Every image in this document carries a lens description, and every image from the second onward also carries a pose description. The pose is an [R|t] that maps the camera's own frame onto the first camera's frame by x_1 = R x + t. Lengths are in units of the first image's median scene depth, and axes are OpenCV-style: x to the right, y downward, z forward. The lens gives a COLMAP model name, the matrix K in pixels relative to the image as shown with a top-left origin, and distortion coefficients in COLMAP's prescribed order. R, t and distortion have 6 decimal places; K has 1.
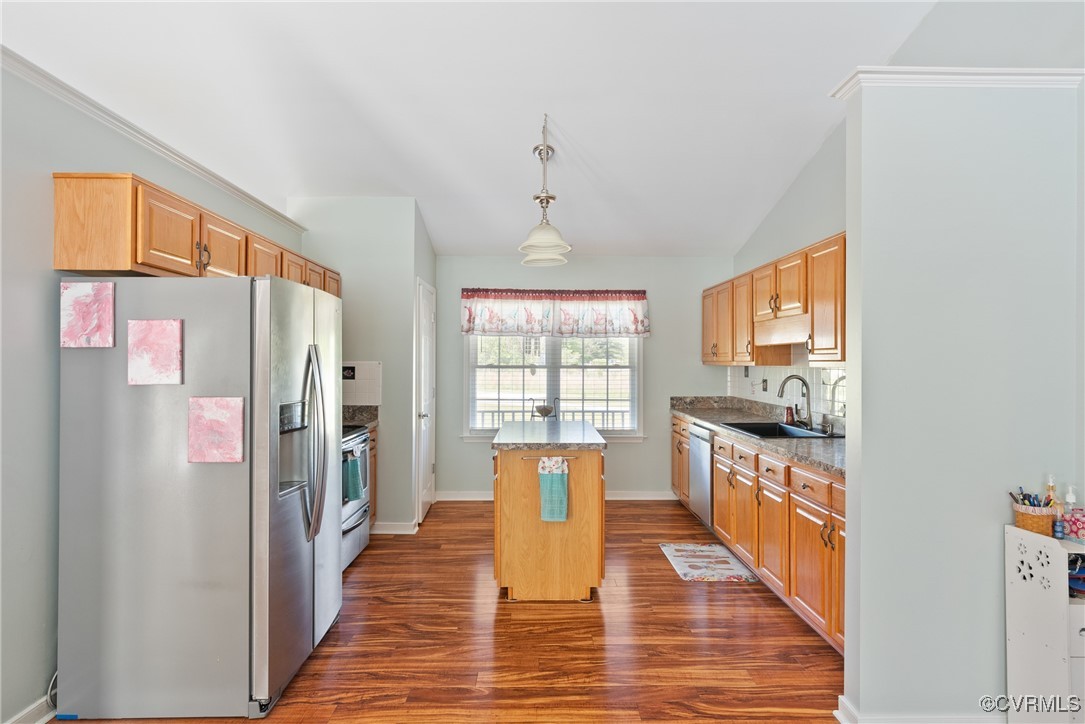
lens RADIAL K [[588.3, 0, 547.8], [0, 588.3, 362.5], [0, 0, 1]] dist [-0.009718, 0.001226]
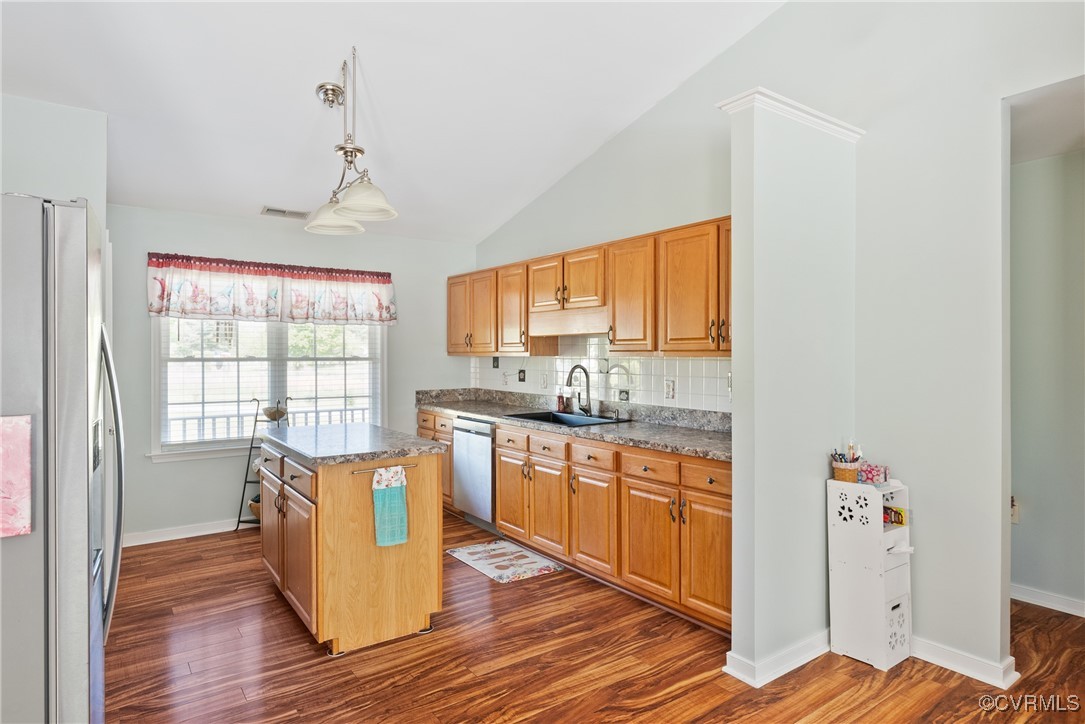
lens RADIAL K [[611.2, 0, 546.0], [0, 611.2, 358.0], [0, 0, 1]] dist [-0.010262, 0.000936]
pose [[0.820988, -0.006690, 0.570906, -0.245733], [0.003527, 0.999972, 0.006646, 0.001882], [-0.570934, -0.003442, 0.820988, 0.141491]]
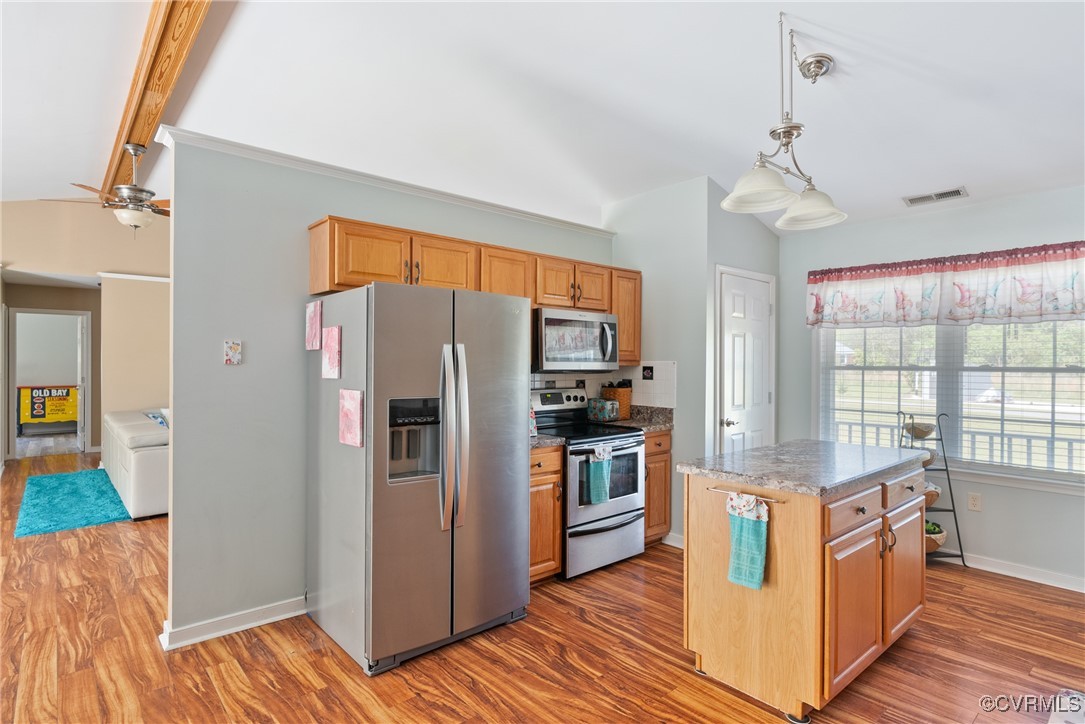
lens RADIAL K [[562.9, 0, 542.5], [0, 562.9, 362.0], [0, 0, 1]] dist [-0.002401, 0.000211]
pose [[0.641536, -0.000949, -0.767092, 0.306385], [-0.001656, 0.999995, -0.002623, 0.002708], [0.767091, 0.002953, 0.641532, 0.308129]]
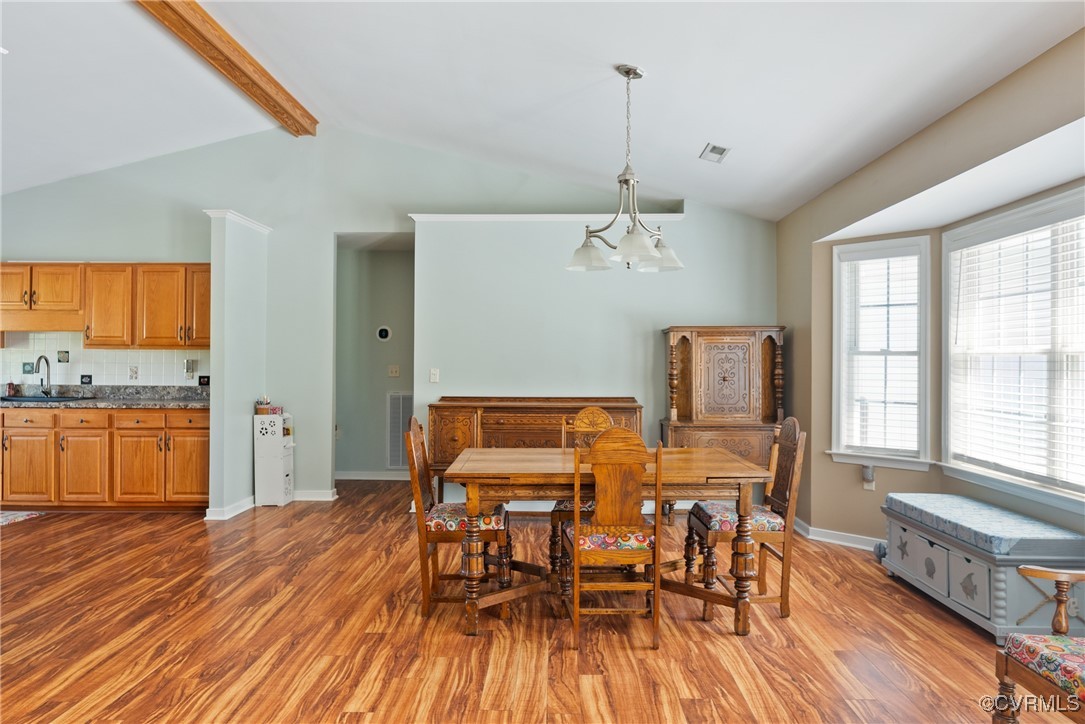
lens RADIAL K [[749.1, 0, 537.2], [0, 749.1, 354.0], [0, 0, 1]] dist [-0.000253, -0.000627]
pose [[0.052106, 0.003649, 0.998635, -1.159952], [-0.008535, 0.999958, -0.003209, 0.015094], [-0.998605, -0.008356, 0.052135, -0.160641]]
